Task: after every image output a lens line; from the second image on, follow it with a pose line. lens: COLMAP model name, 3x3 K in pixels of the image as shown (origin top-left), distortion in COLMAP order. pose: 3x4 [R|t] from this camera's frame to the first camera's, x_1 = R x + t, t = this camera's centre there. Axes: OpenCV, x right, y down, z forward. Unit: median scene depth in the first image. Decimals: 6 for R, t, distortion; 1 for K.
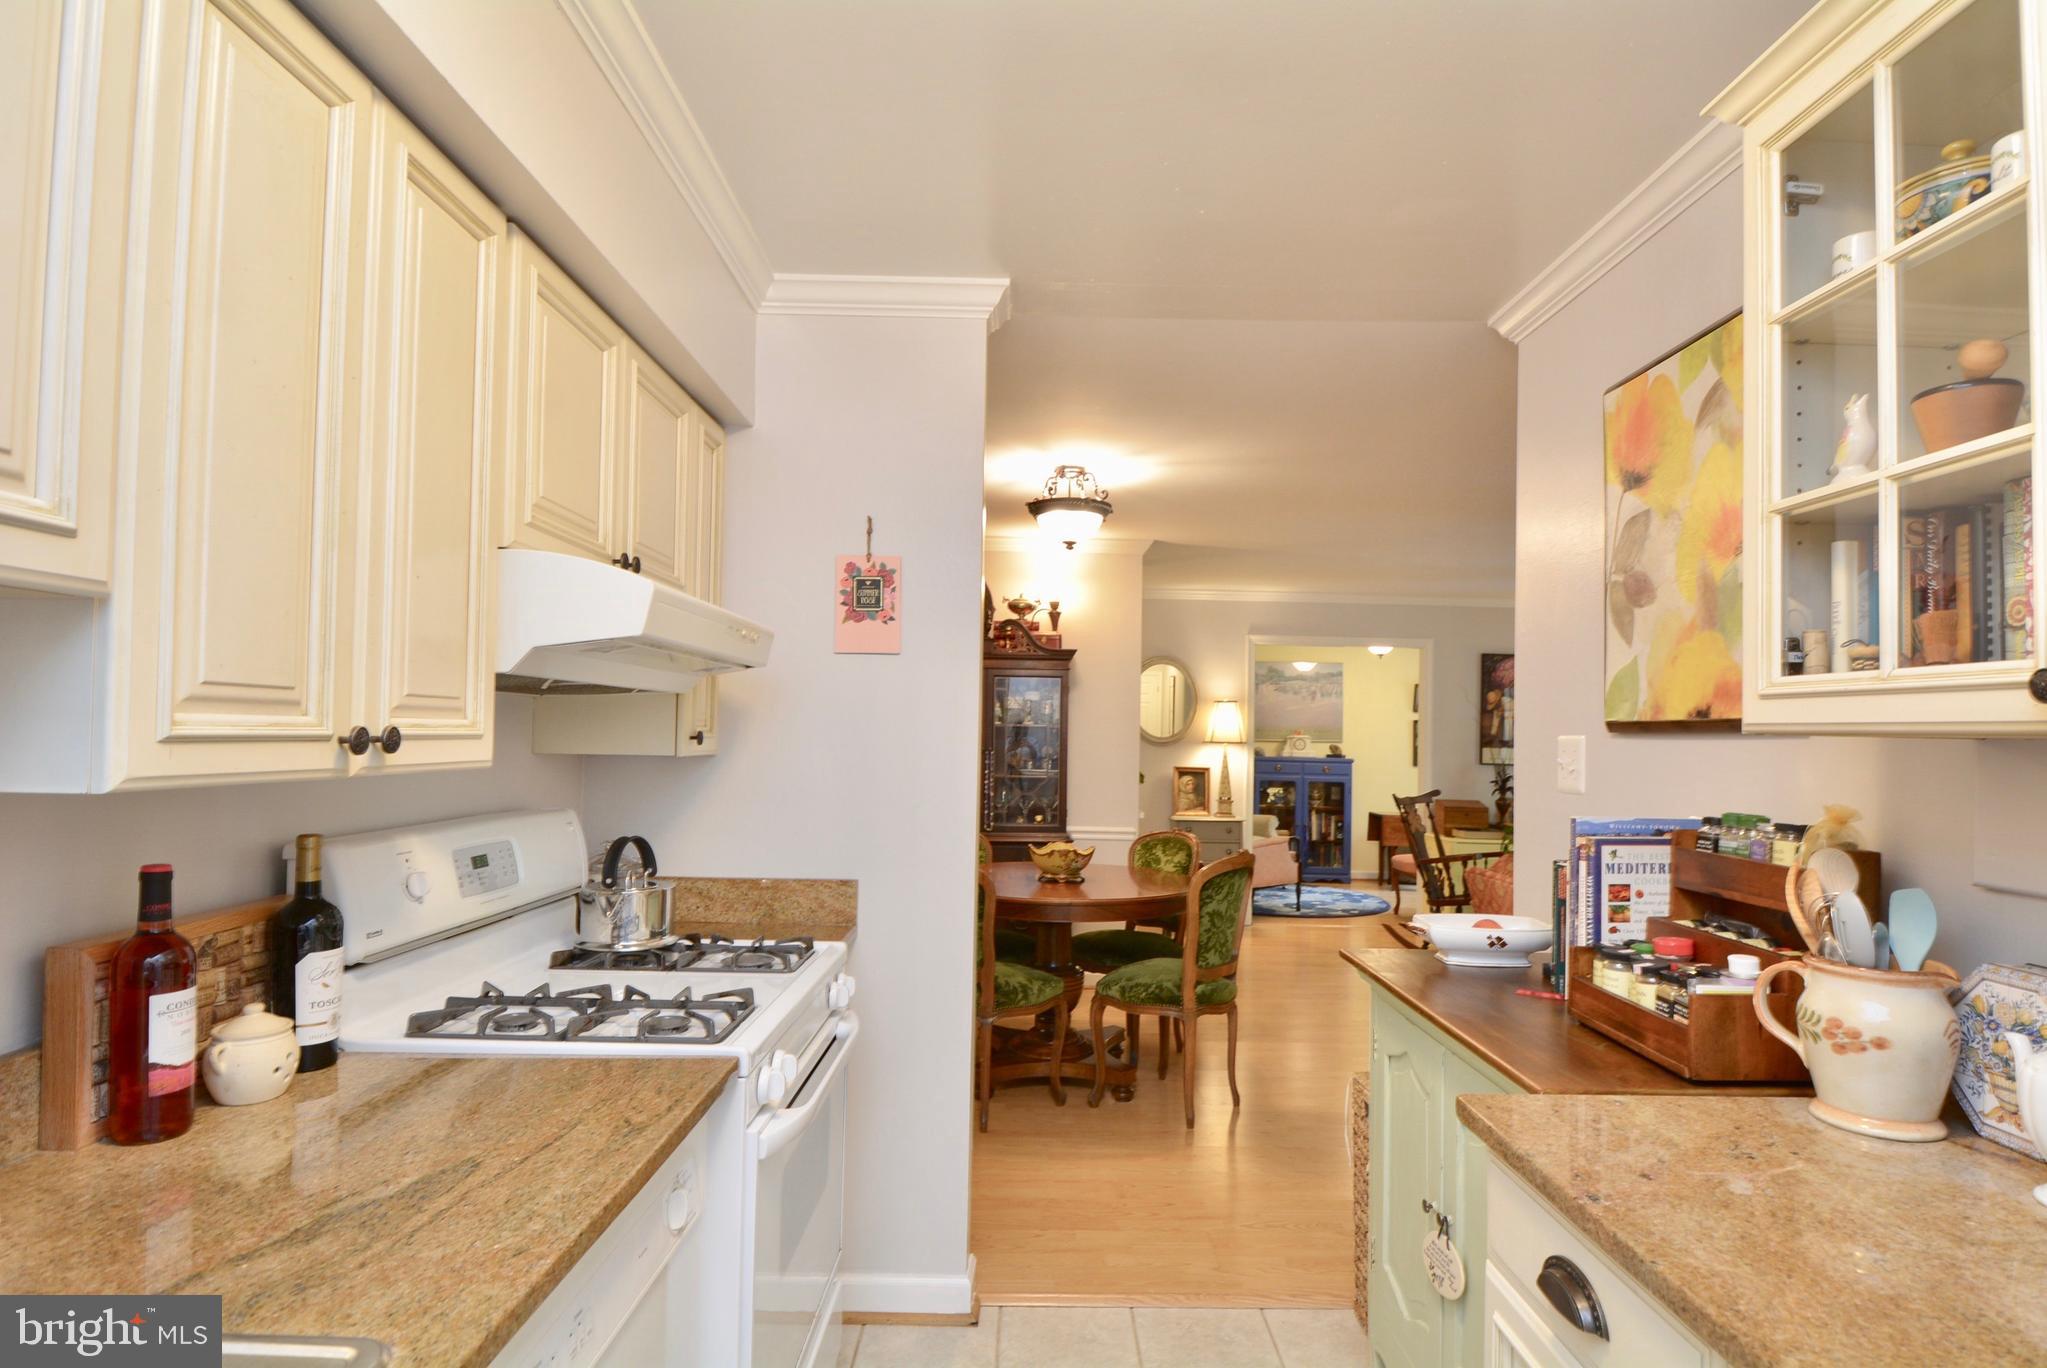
lens RADIAL K [[1053.1, 0, 1036.1], [0, 1053.1, 697.8], [0, 0, 1]] dist [-0.017749, -0.008681]
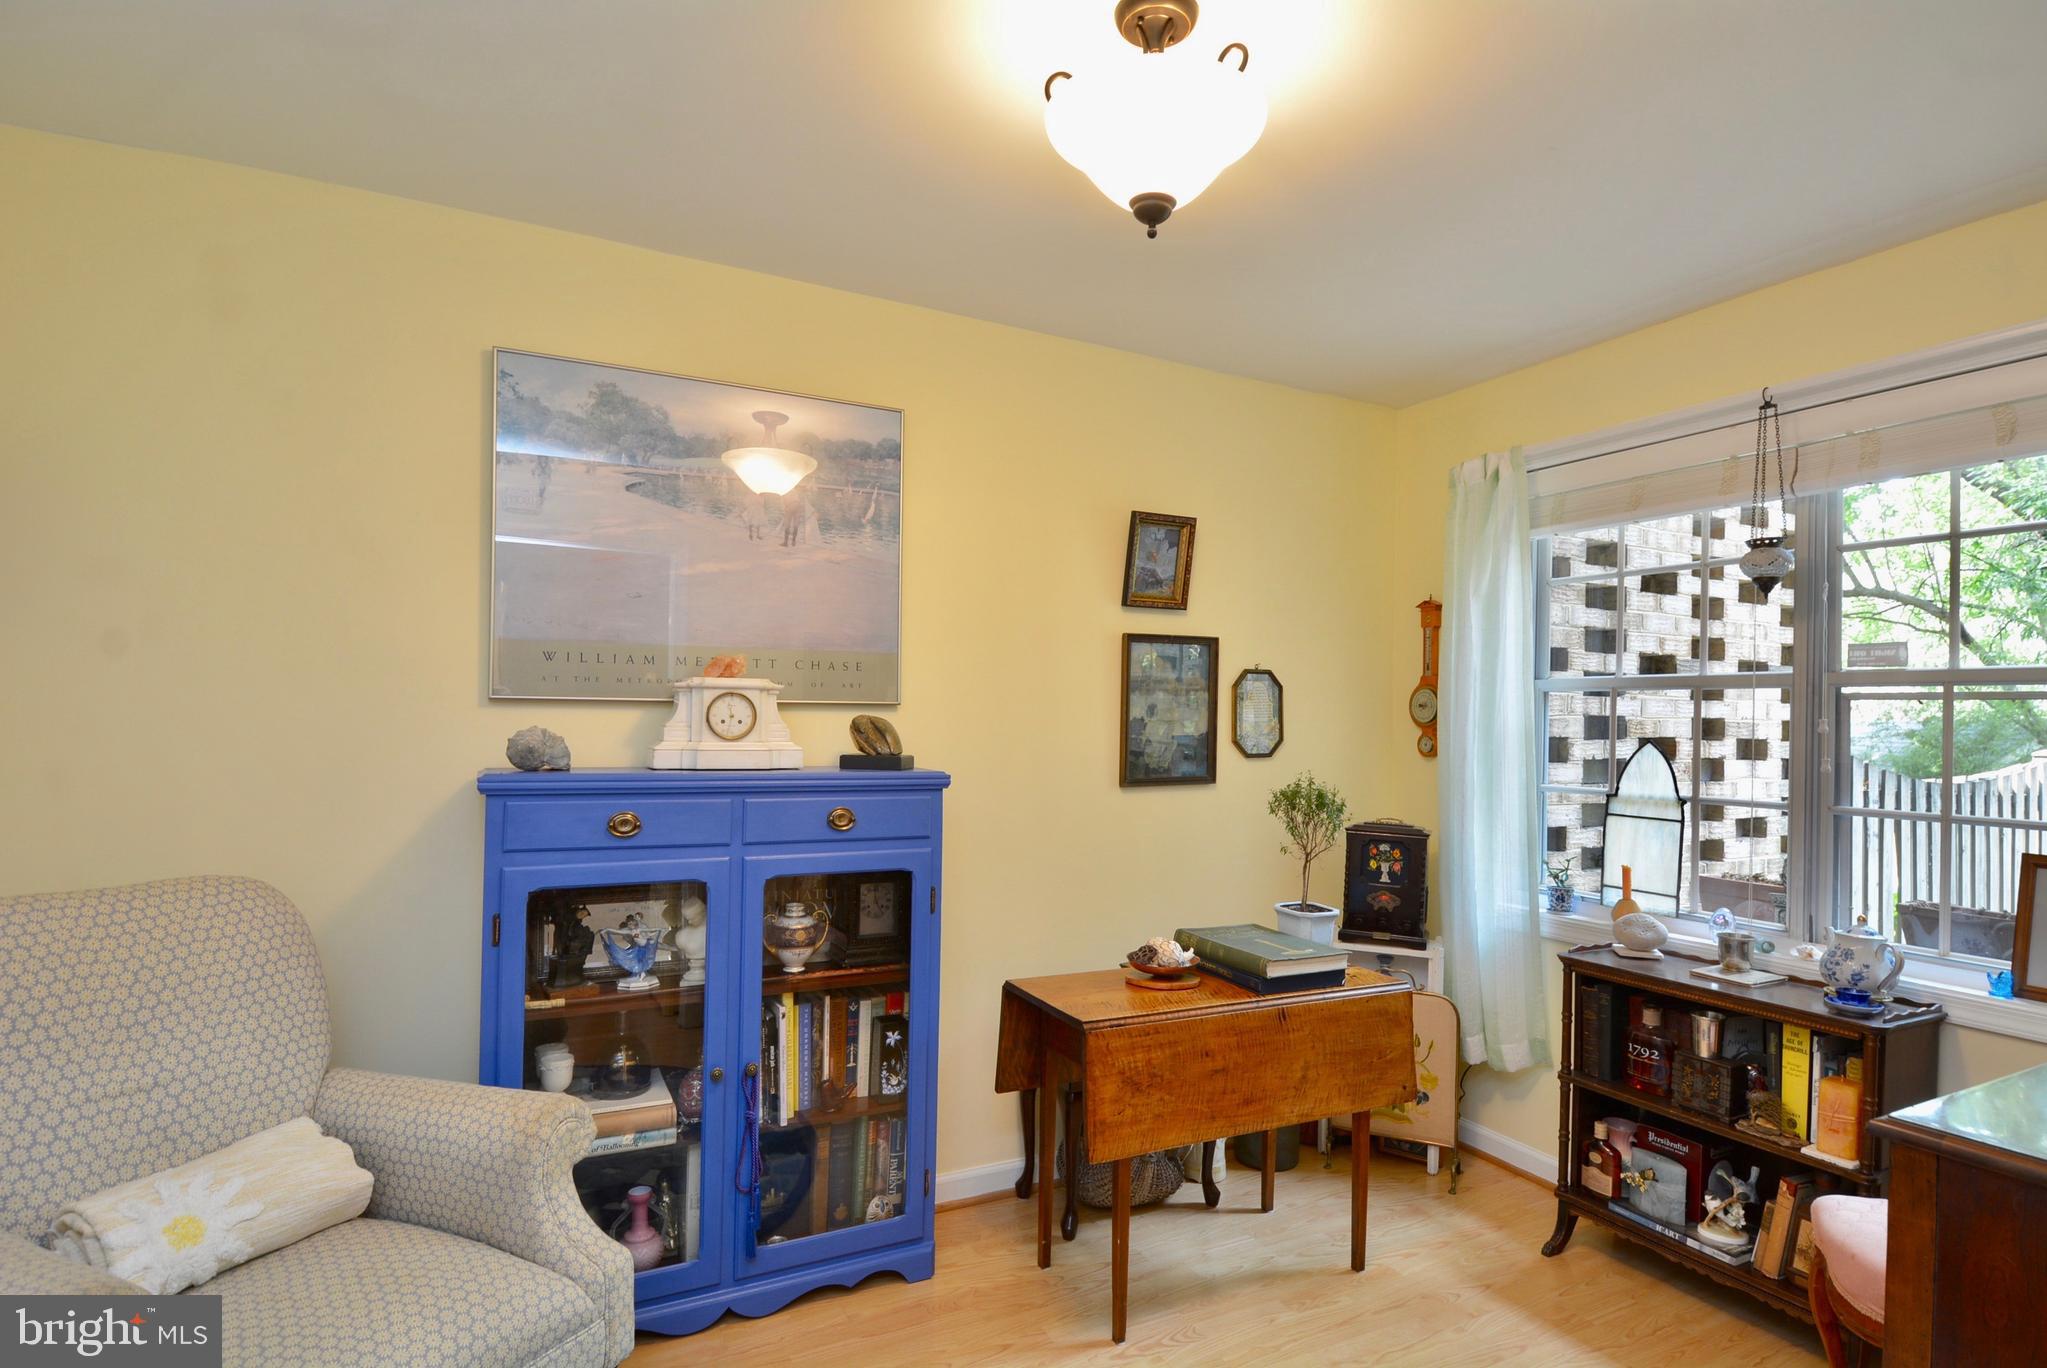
lens RADIAL K [[1053.1, 0, 1029.6], [0, 1053.1, 699.2], [0, 0, 1]] dist [-0.017749, -0.008681]
pose [[0.908428, -0.001897, 0.418036, 0.244109], [-0.010970, 0.999537, 0.028375, 0.038063], [-0.417897, -0.030362, 0.907987, 0.868176]]
